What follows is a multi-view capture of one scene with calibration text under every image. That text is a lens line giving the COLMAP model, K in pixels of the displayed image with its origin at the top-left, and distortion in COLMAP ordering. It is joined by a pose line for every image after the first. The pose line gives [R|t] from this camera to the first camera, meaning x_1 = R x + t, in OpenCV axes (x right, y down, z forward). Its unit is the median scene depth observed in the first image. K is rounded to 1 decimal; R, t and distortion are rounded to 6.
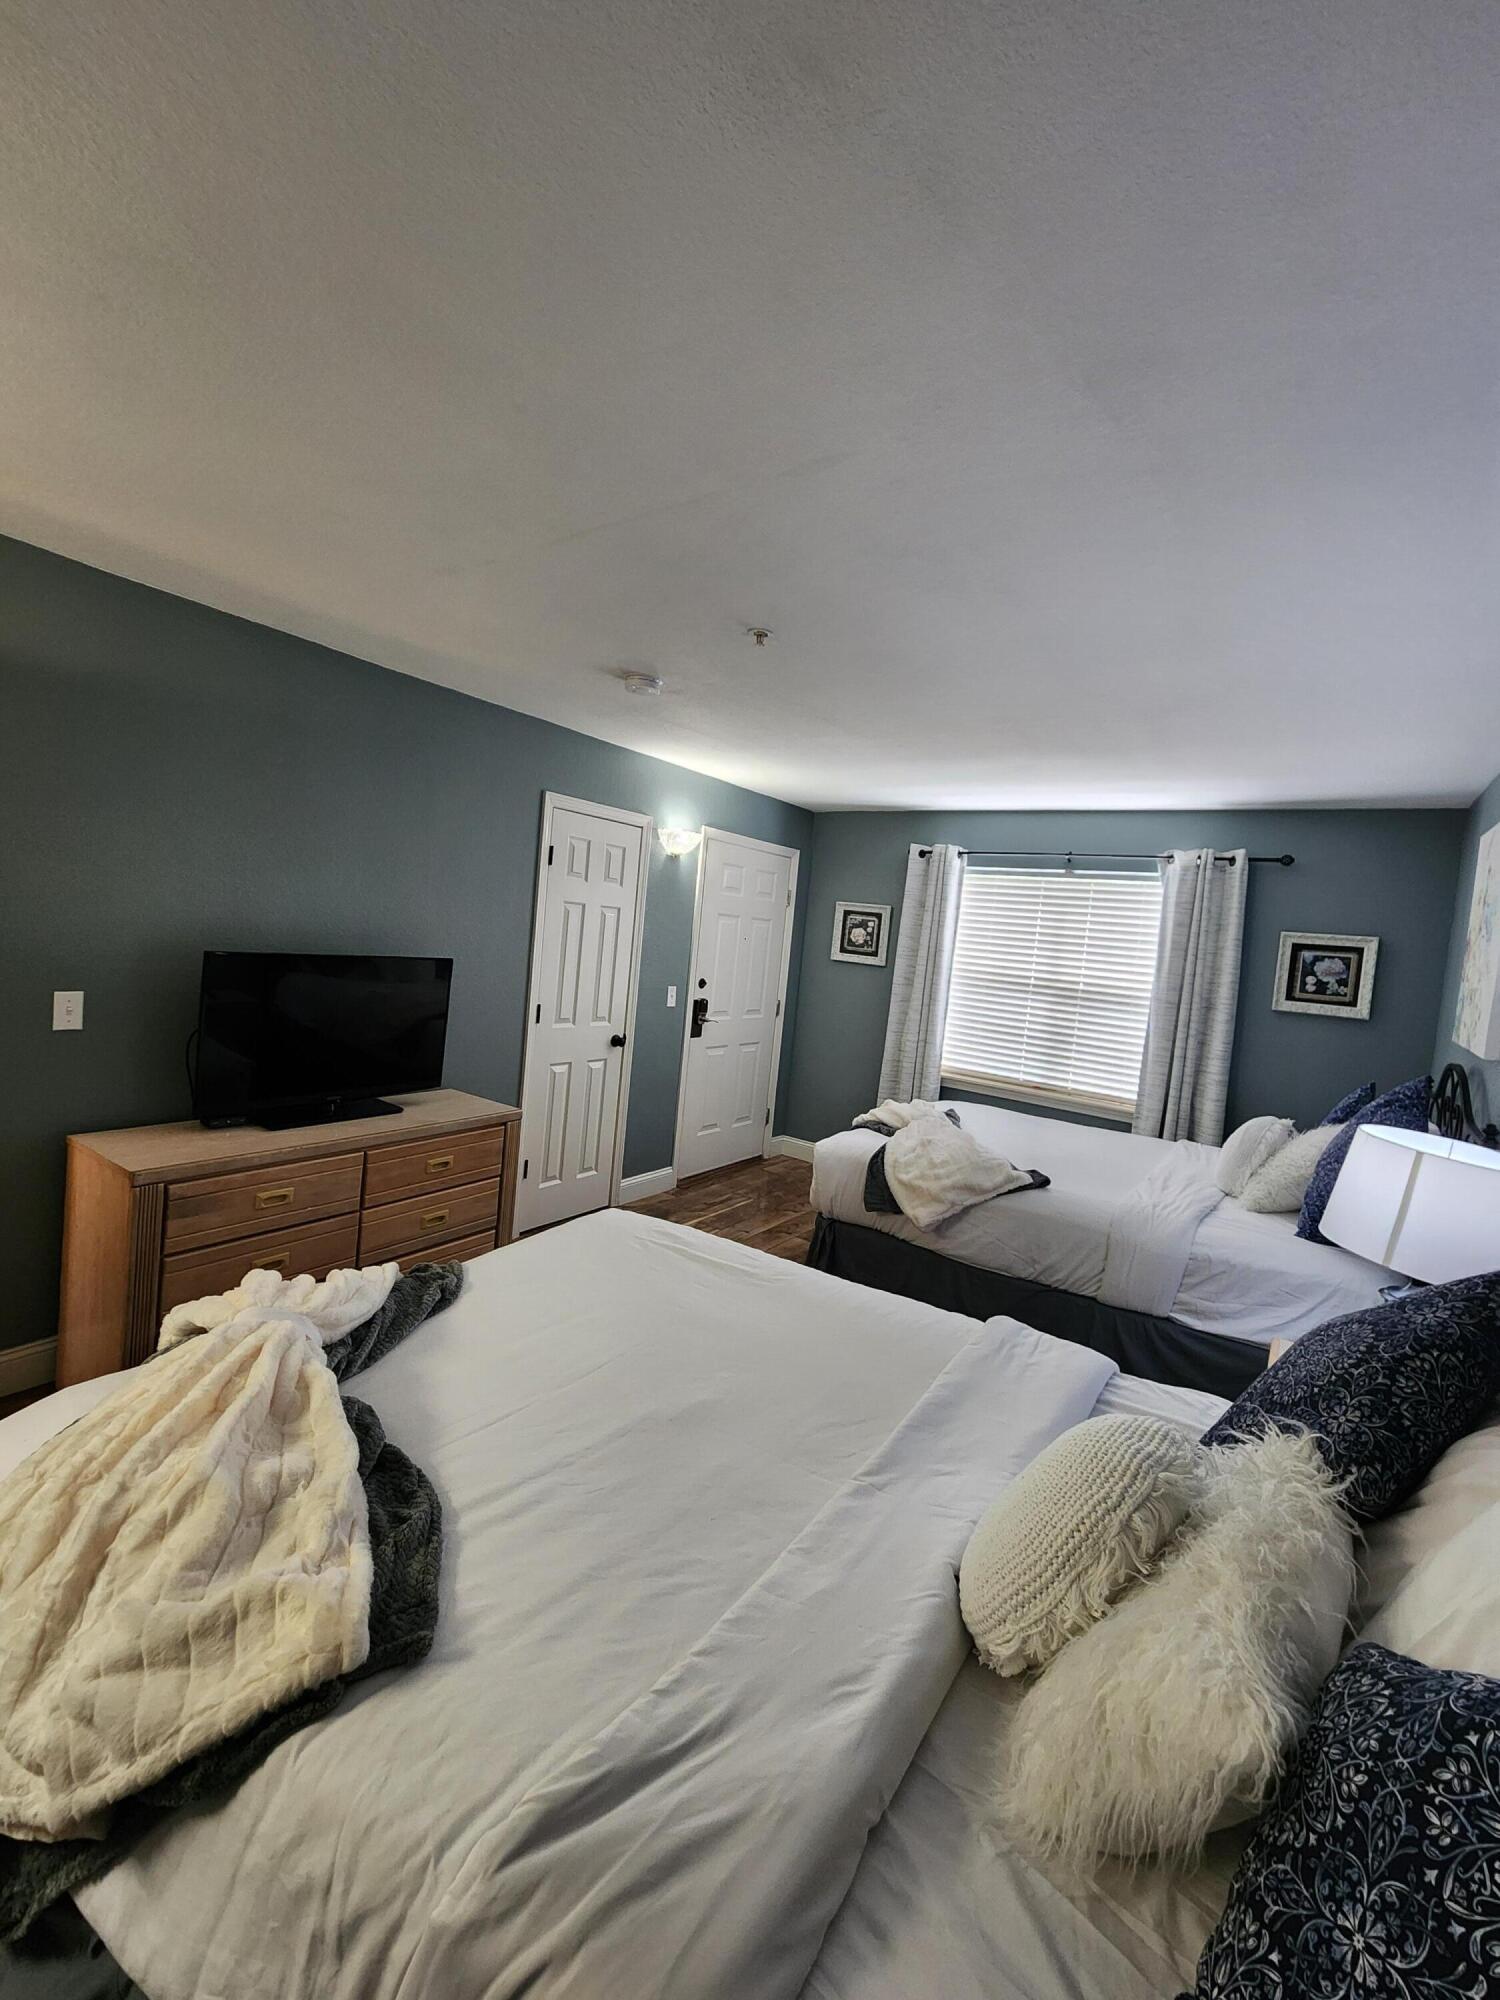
lens RADIAL K [[822.8, 0, 748.1], [0, 822.8, 990.0], [0, 0, 1]] dist [-0.001862, -0.000060]
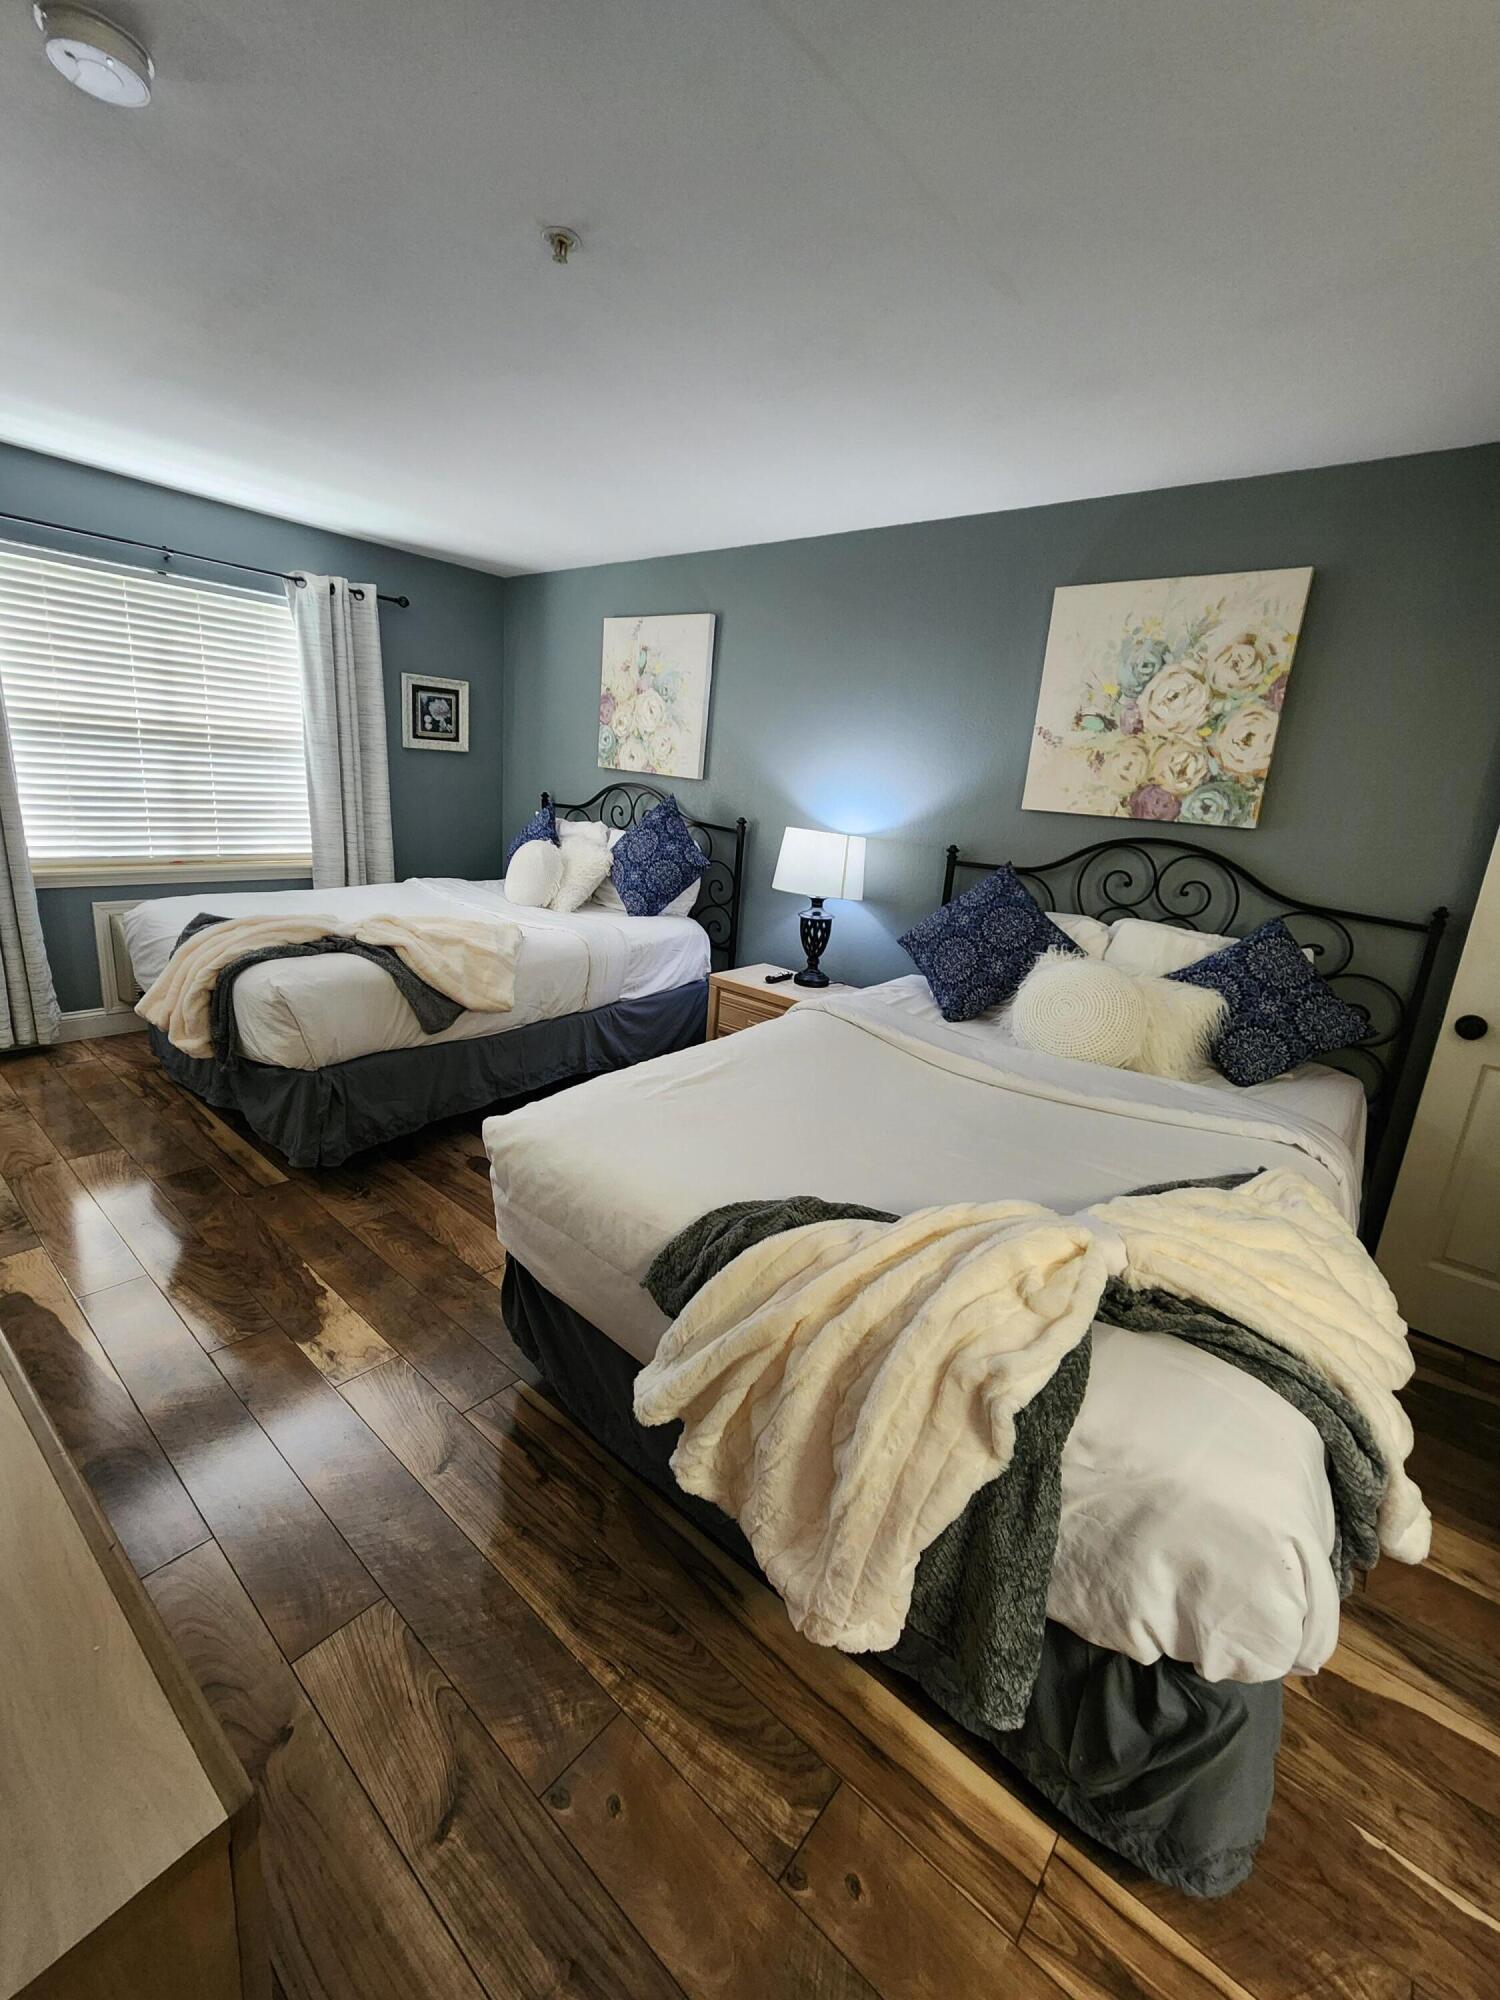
lens RADIAL K [[822.8, 0, 743.8], [0, 822.8, 988.0], [0, 0, 1]] dist [-0.001862, -0.000060]
pose [[0.092743, -0.339279, 0.936103, -0.478700], [-0.003002, 0.940055, 0.341009, -0.052238], [-0.995686, -0.034436, 0.086165, 0.452272]]
